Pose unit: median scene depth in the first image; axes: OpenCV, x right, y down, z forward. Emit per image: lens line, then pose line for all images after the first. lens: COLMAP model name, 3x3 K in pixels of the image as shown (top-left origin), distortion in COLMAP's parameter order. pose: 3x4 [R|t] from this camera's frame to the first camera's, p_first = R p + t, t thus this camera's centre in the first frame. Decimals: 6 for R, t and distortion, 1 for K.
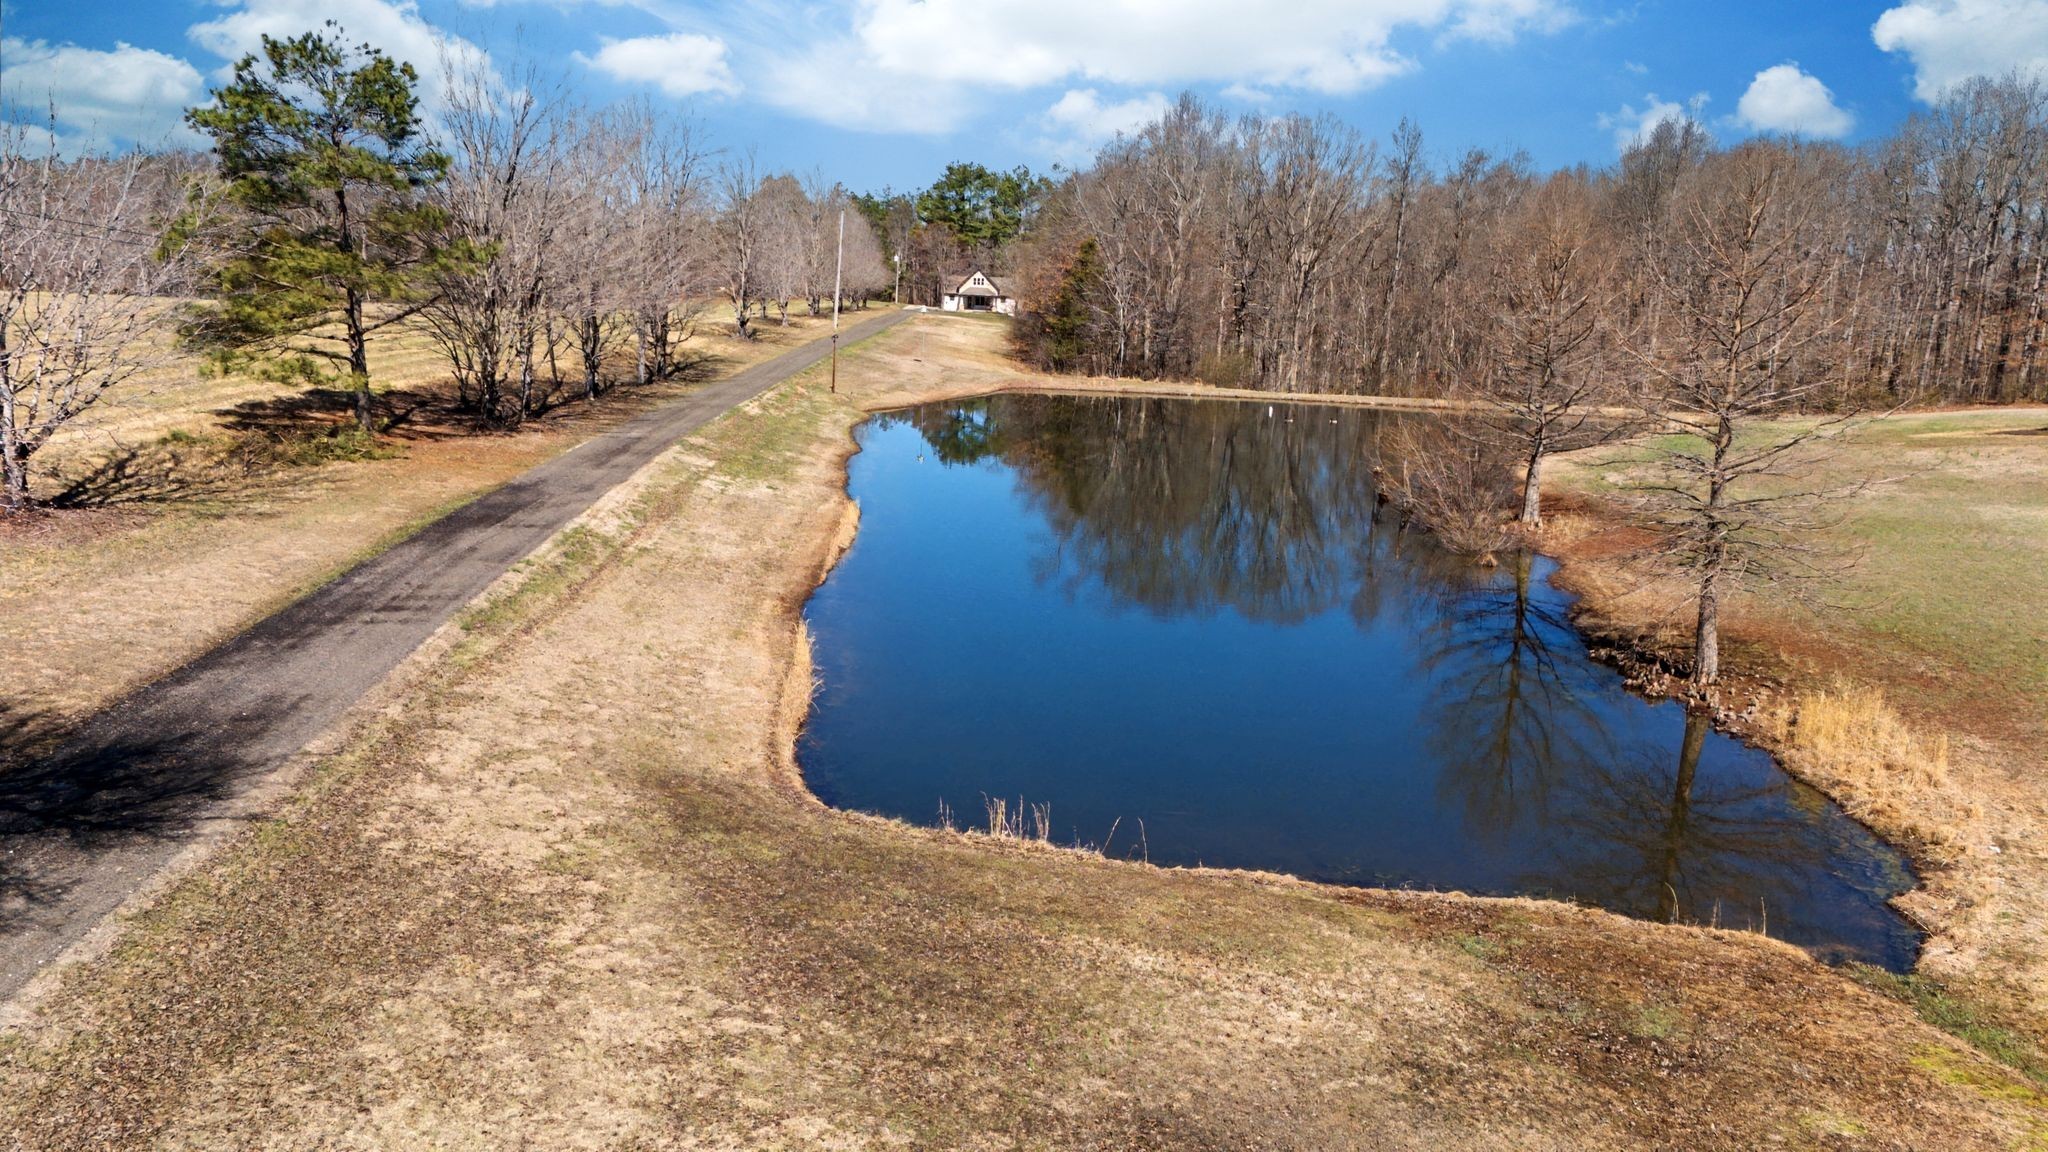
lens RADIAL K [[1496.5, 0, 1024.0], [0, 1496.5, 576.0], [0, 0, 1]] dist [0.090750, -0.099670]
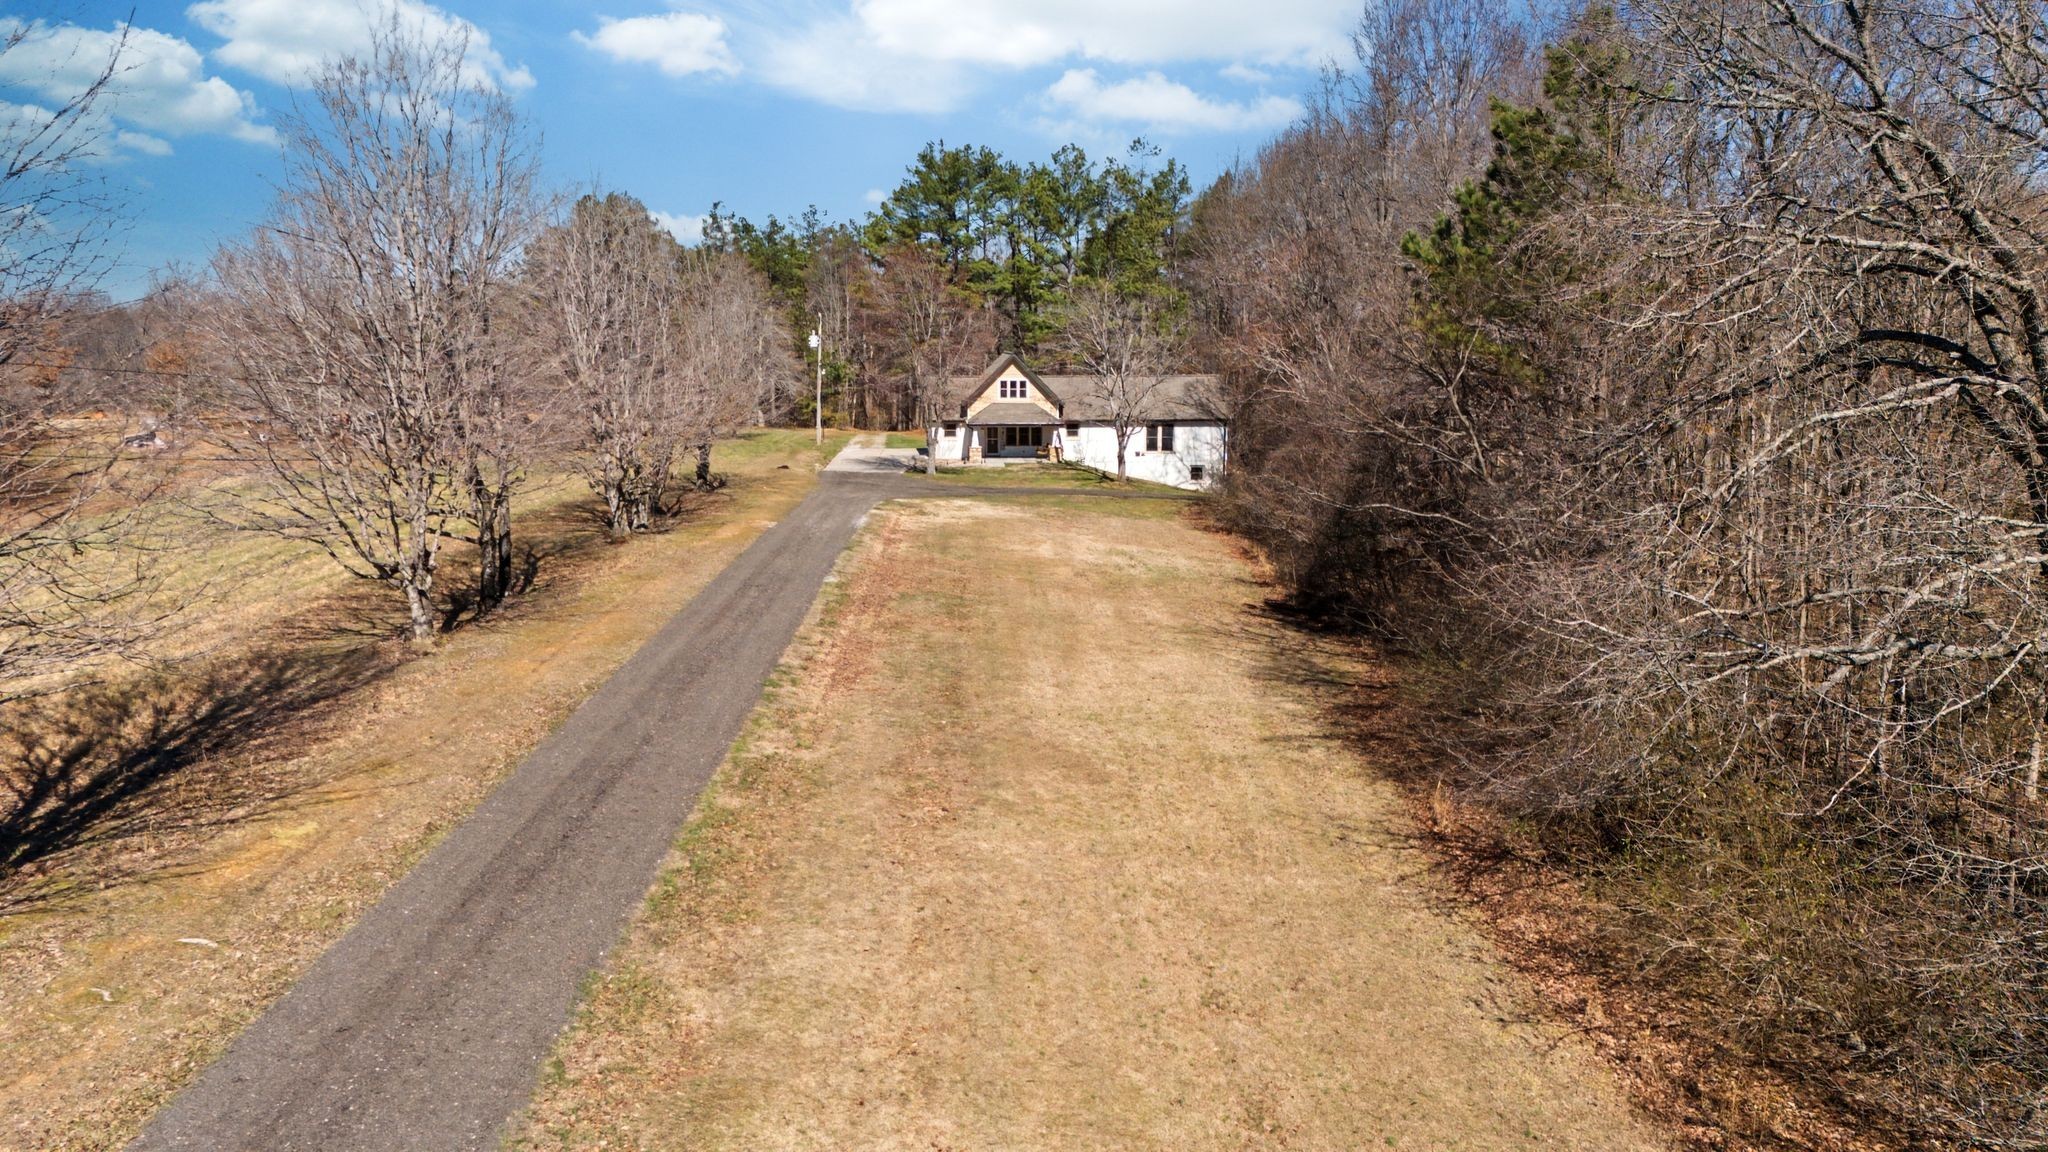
lens RADIAL K [[1496.5, 0, 1024.0], [0, 1496.5, 576.0], [0, 0, 1]] dist [0.090750, -0.099670]
pose [[0.998960, -0.042244, 0.017140, -0.260244], [0.042947, 0.998153, -0.042961, -0.912766], [-0.015293, 0.043653, 0.998930, 4.242617]]
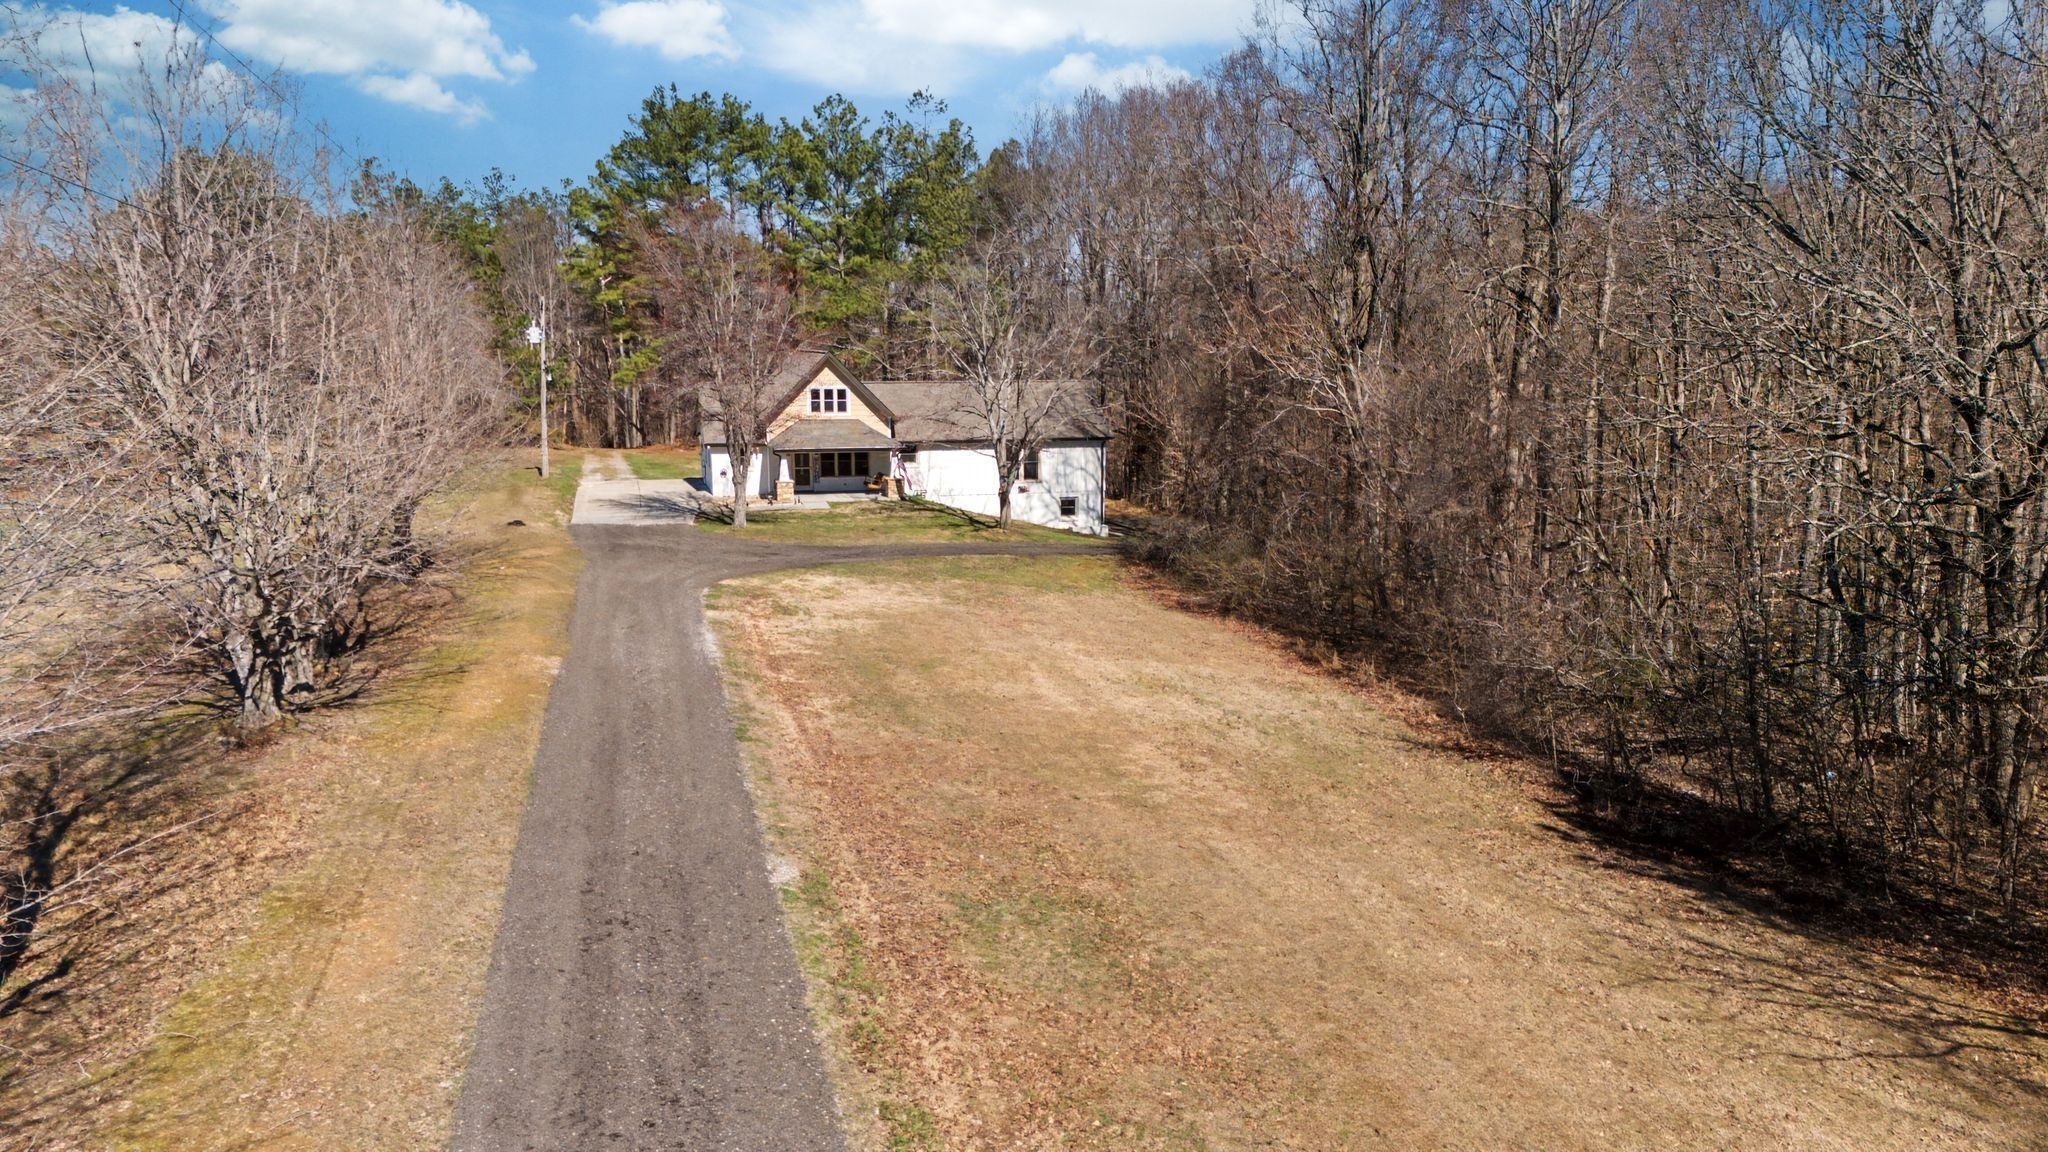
lens RADIAL K [[1489.6, 0, 1024.0], [0, 1489.6, 576.0], [0, 0, 1]] dist [0.033083, -0.001066]
pose [[0.970706, -0.075983, 0.227938, -0.451976], [0.083891, 0.996156, -0.025191, -1.075812], [-0.225148, 0.043575, 0.973350, 5.017331]]
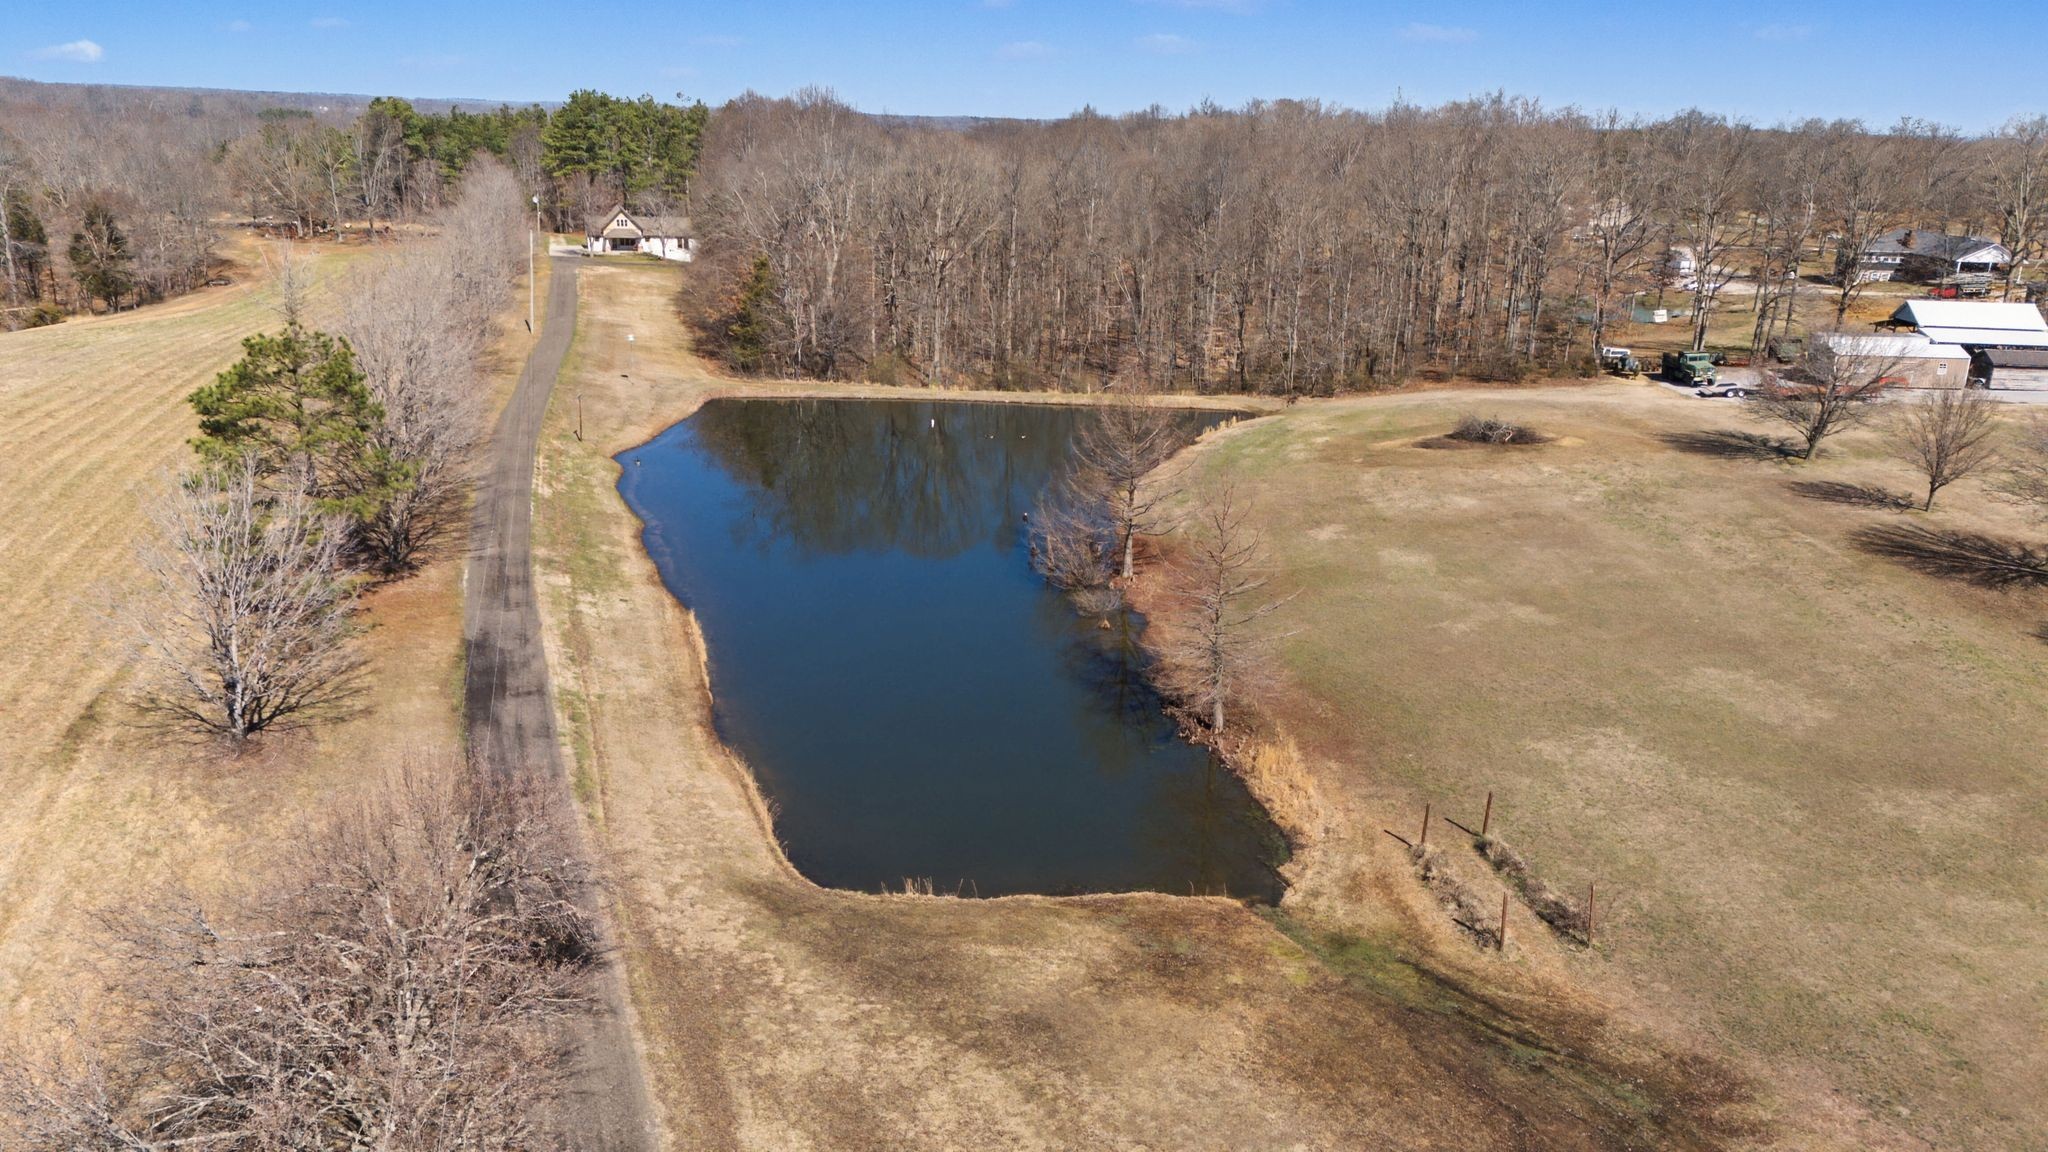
lens RADIAL K [[1496.5, 0, 1024.0], [0, 1496.5, 576.0], [0, 0, 1]] dist [0.090750, -0.099670]
pose [[0.966504, -0.087074, 0.241431, -0.251171], [0.061031, 0.991681, 0.113333, -0.384879], [-0.249291, -0.094802, 0.963777, -0.817009]]
